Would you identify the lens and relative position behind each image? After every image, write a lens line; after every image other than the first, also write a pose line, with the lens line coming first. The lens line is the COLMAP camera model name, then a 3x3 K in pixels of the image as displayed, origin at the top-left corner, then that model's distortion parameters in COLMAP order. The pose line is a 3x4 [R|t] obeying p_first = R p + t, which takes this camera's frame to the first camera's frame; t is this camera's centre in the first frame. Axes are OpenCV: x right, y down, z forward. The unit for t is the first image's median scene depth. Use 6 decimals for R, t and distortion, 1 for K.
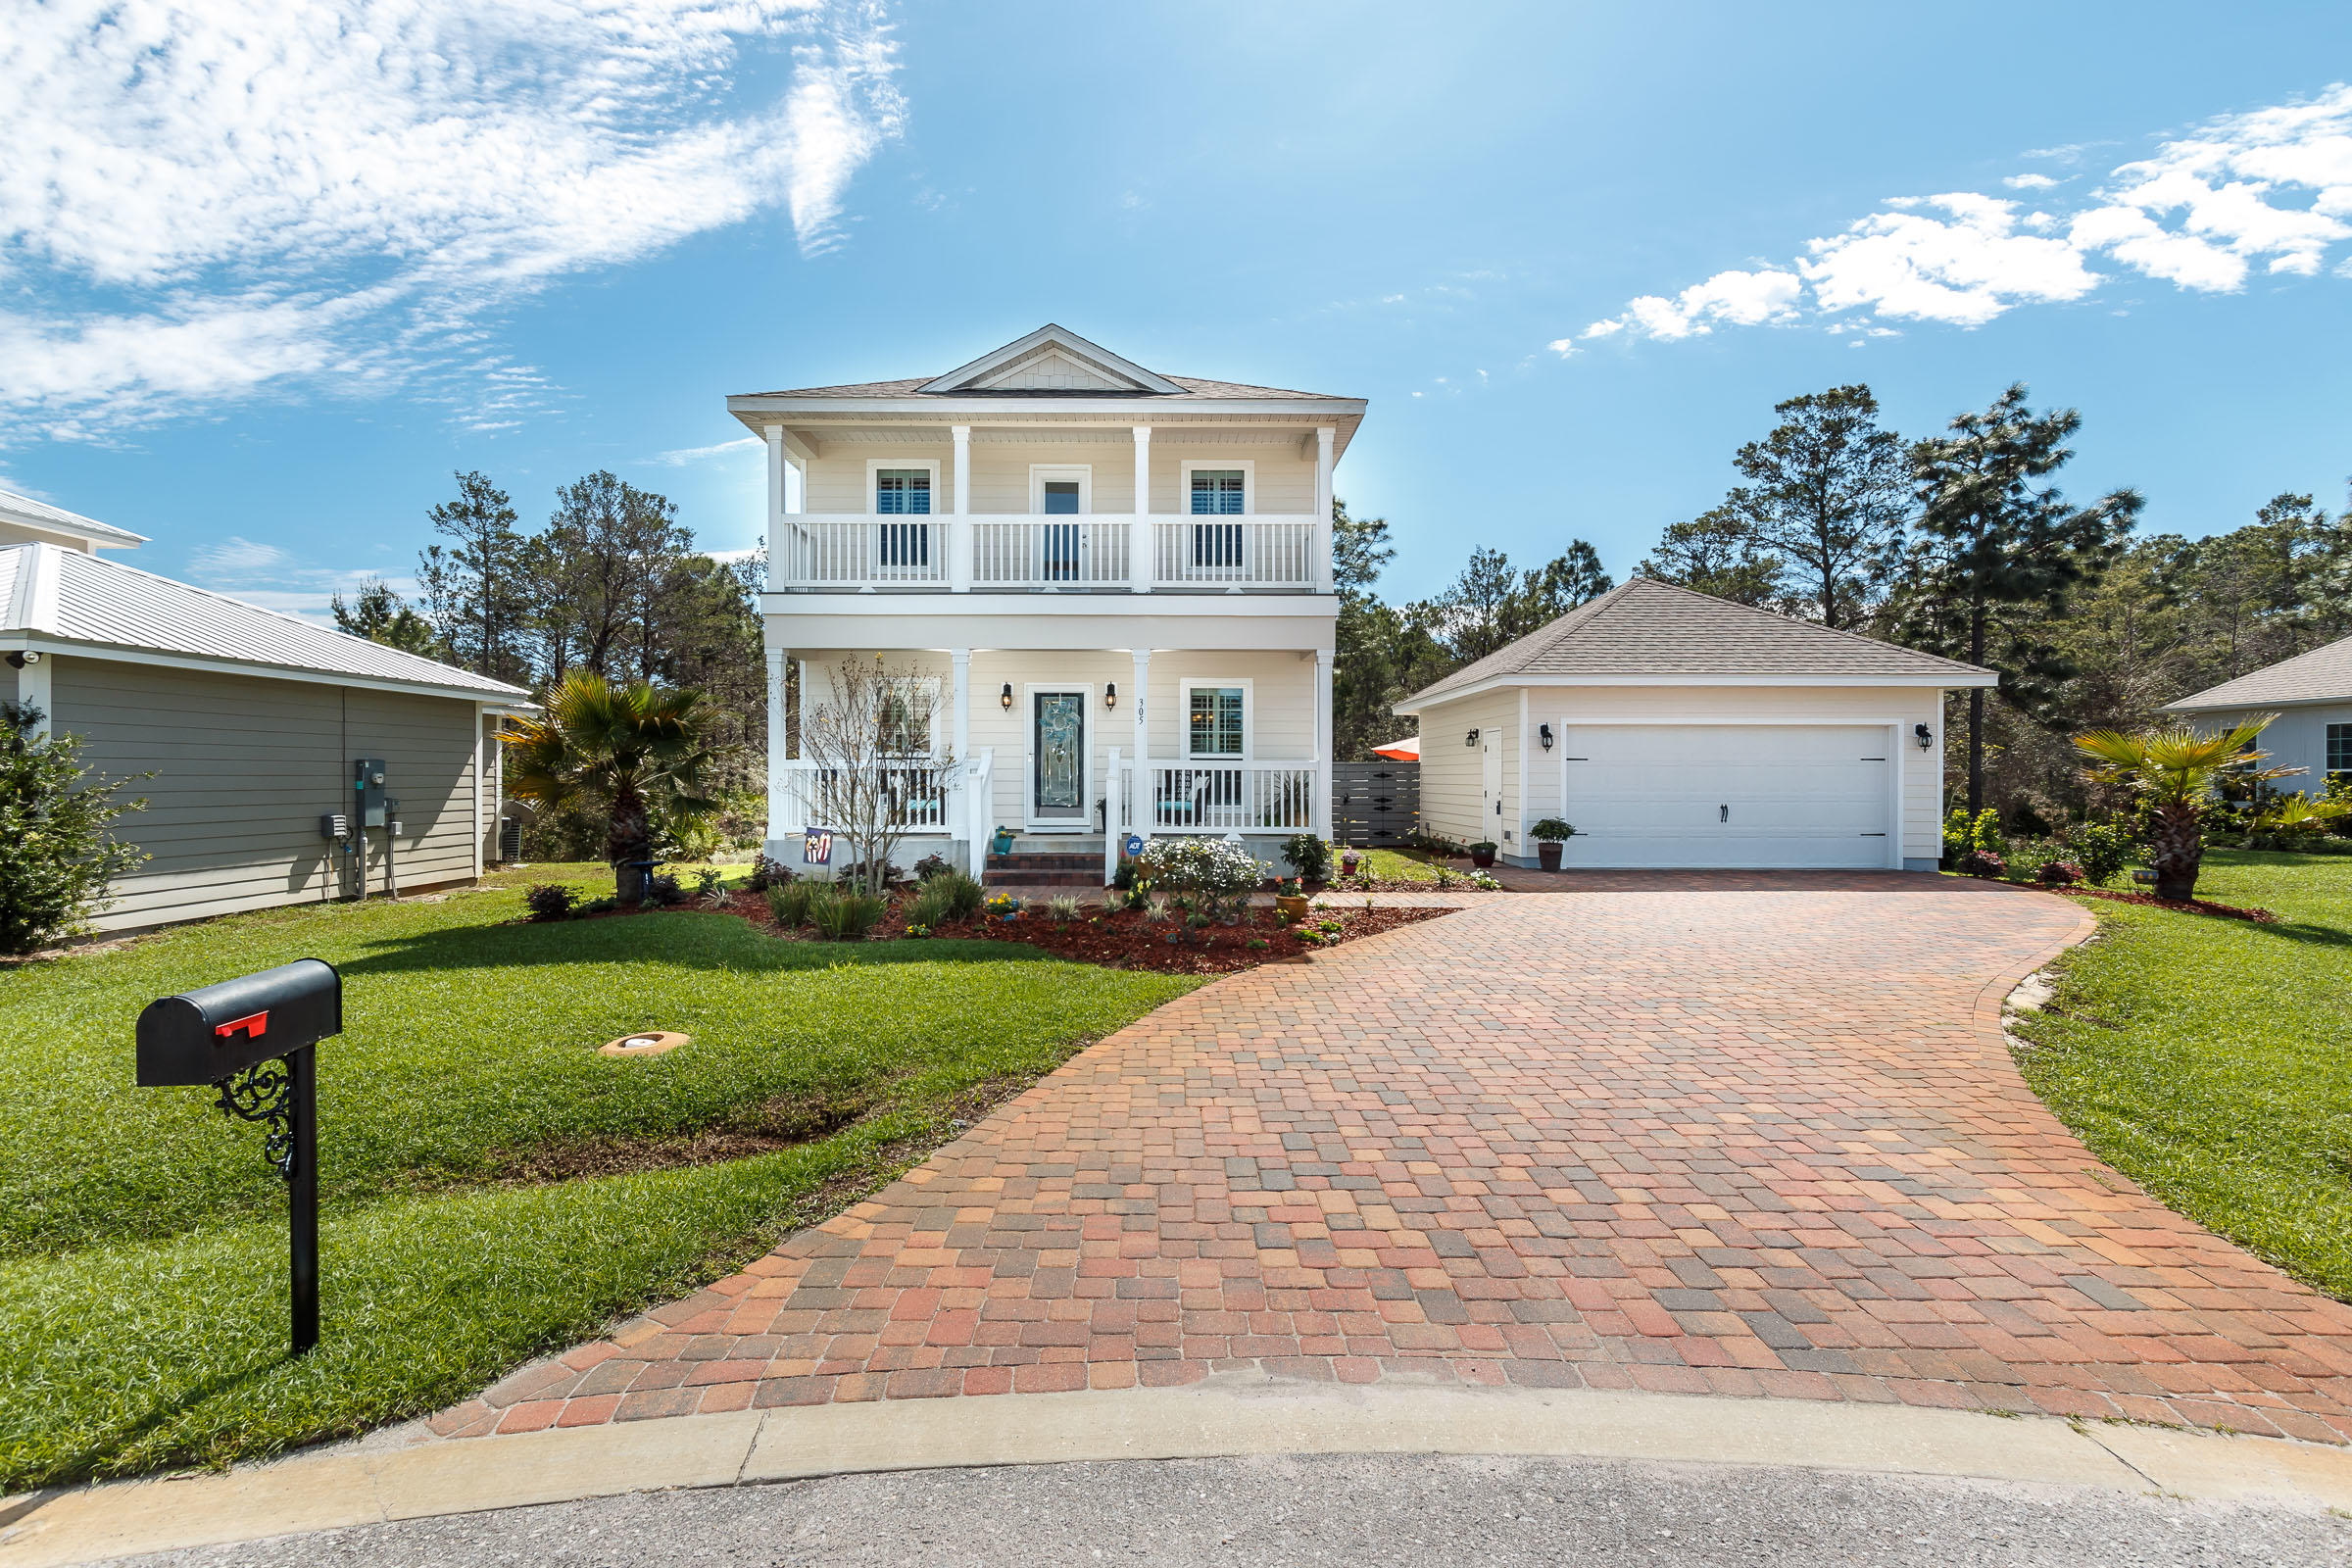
lens RADIAL K [[1075.8, 0, 1176.0], [0, 1075.8, 784.0], [0, 0, 1]] dist [-0.000306, -0.000011]
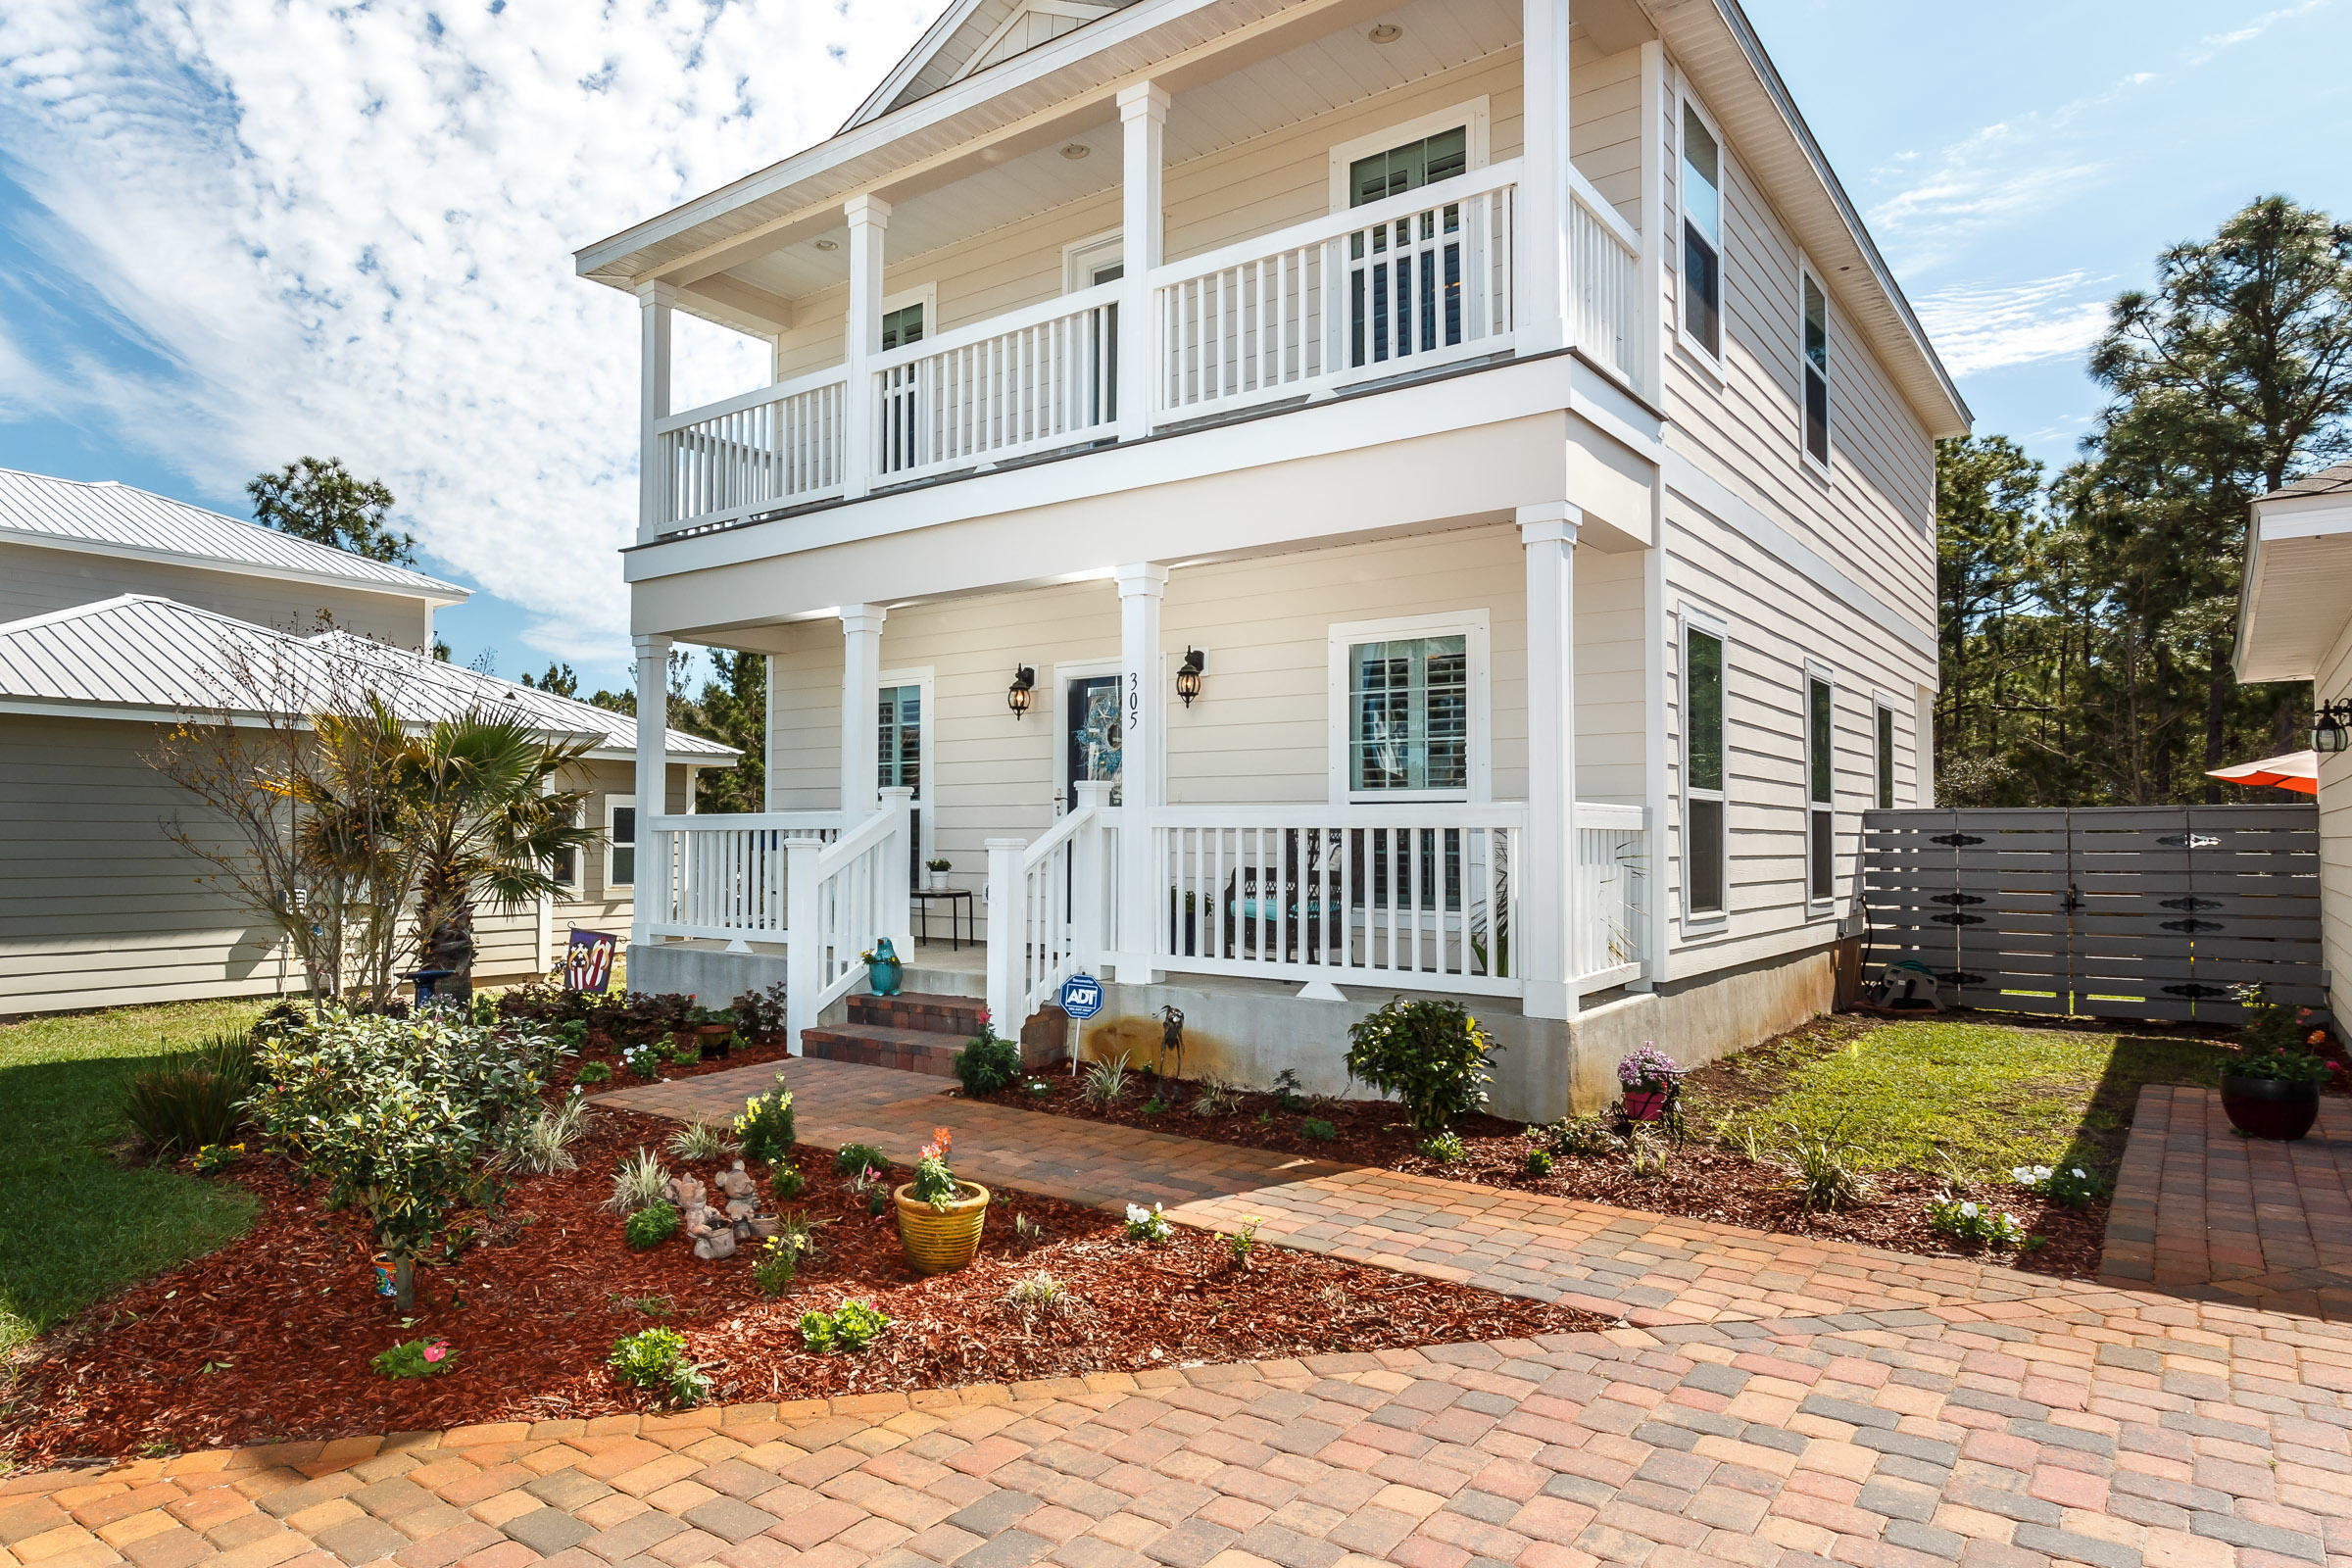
lens RADIAL K [[1394.5, 0, 1176.0], [0, 1394.5, 784.0], [0, 0, 1]] dist [-0.000438, -0.000170]
pose [[0.764623, -0.025697, -0.643966, 0.339730], [-0.005864, 0.998886, -0.046823, -0.003780], [0.644452, 0.039578, 0.763620, 0.526959]]
